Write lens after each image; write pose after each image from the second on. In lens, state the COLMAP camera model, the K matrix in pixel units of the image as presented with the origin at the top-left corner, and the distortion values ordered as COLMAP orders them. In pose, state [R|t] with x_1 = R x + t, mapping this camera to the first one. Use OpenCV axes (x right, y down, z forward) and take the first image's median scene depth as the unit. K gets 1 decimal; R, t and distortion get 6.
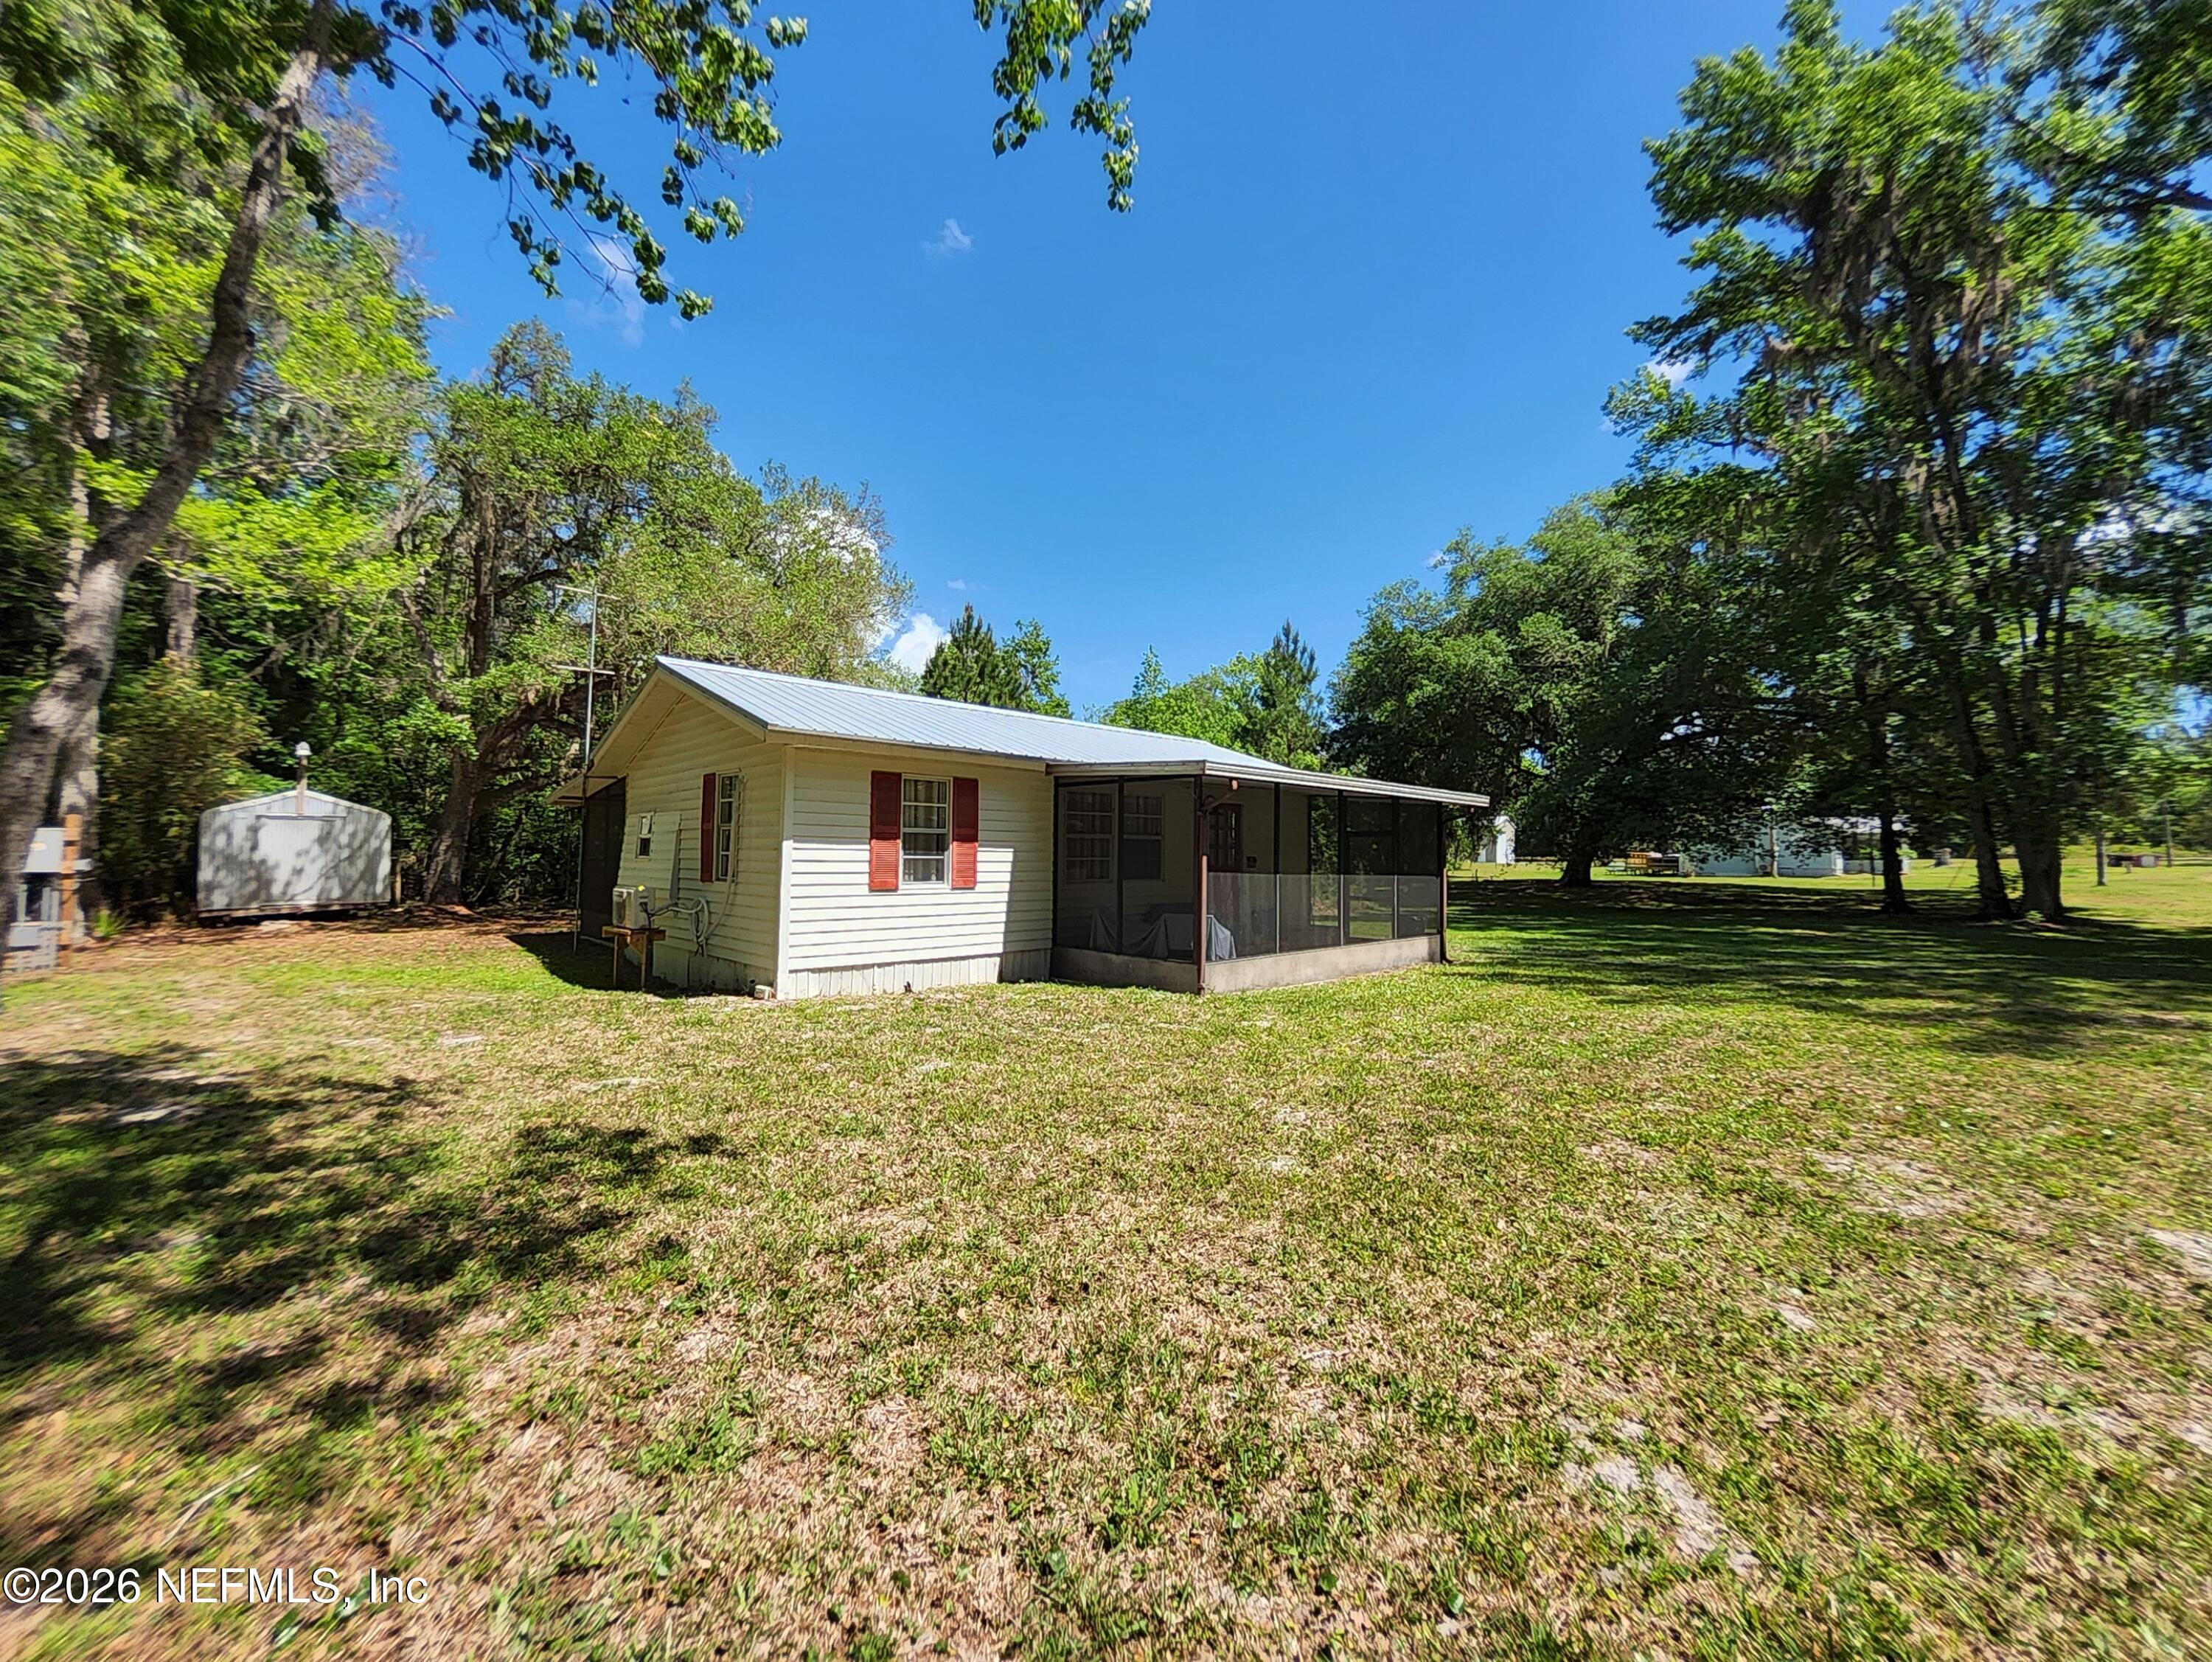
lens RADIAL K [[873.5, 0, 1090.0], [0, 873.5, 823.0], [0, 0, 1]] dist [0.005722, -0.006012]
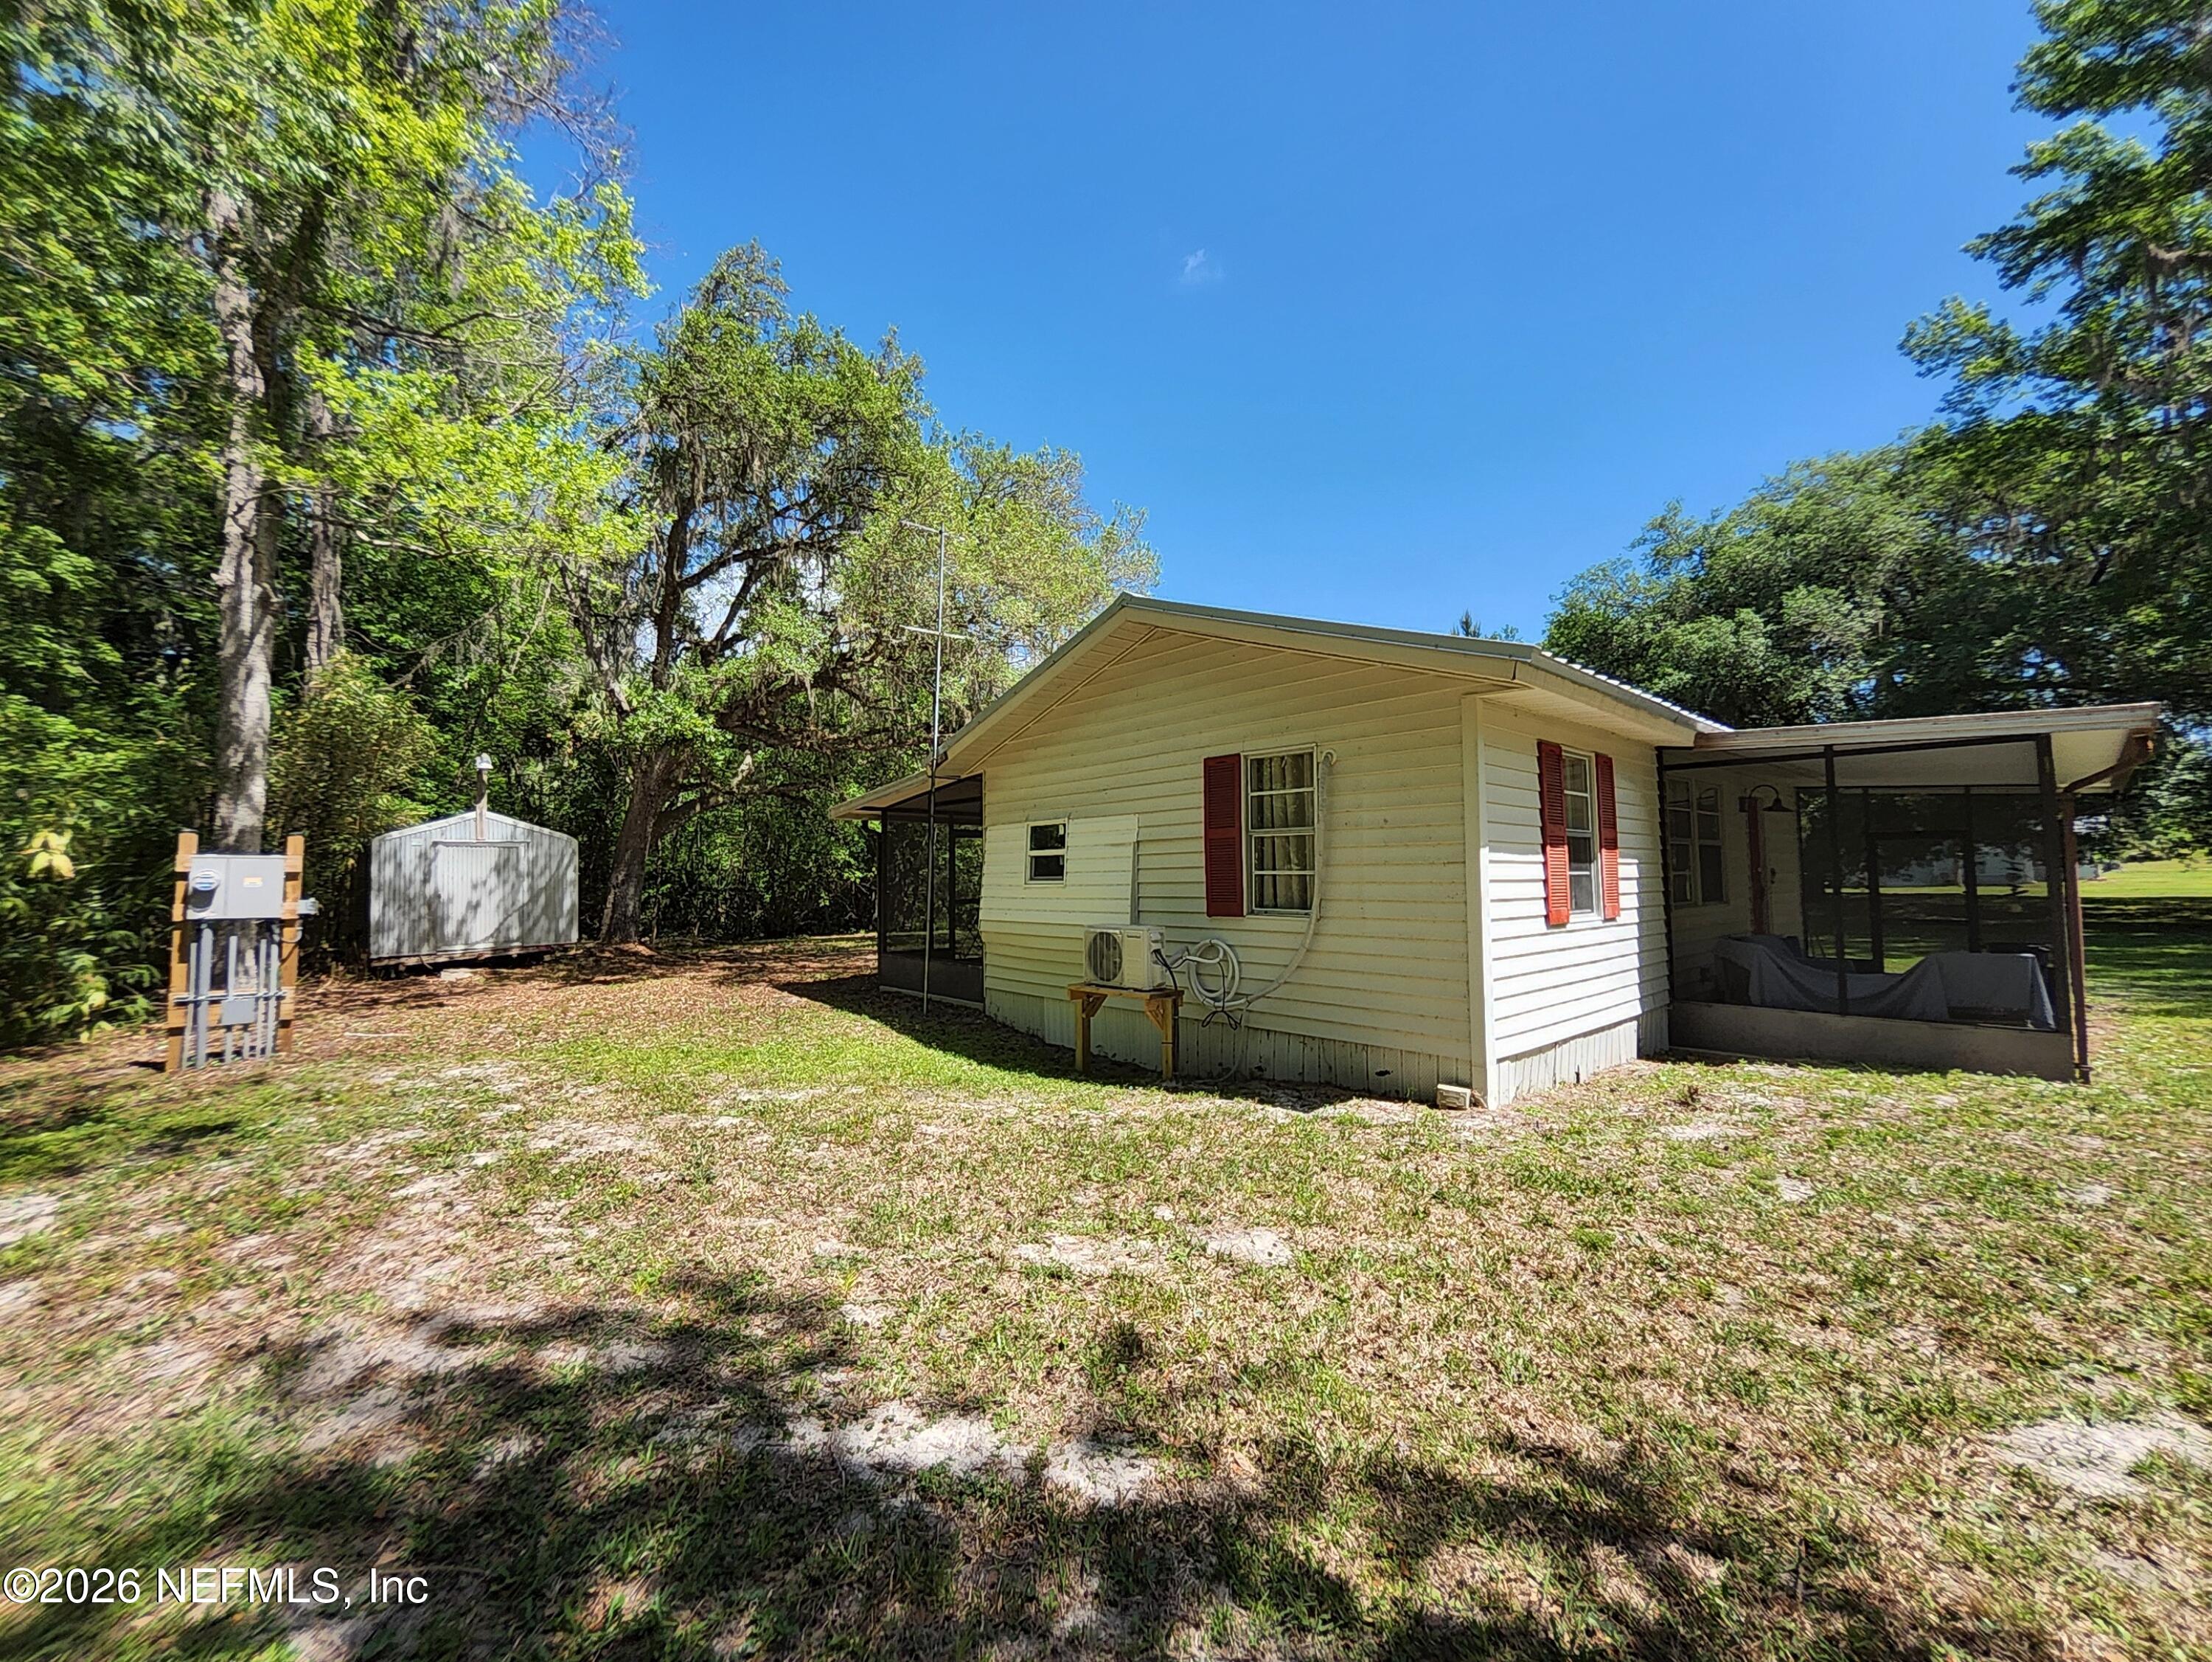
lens RADIAL K [[873.5, 0, 1090.0], [0, 873.5, 823.0], [0, 0, 1]] dist [0.005722, -0.006012]
pose [[0.999300, -0.019781, -0.031748, -0.304675], [0.018966, 0.999488, -0.025758, 0.006518], [0.032242, 0.025138, 0.999164, 0.189584]]
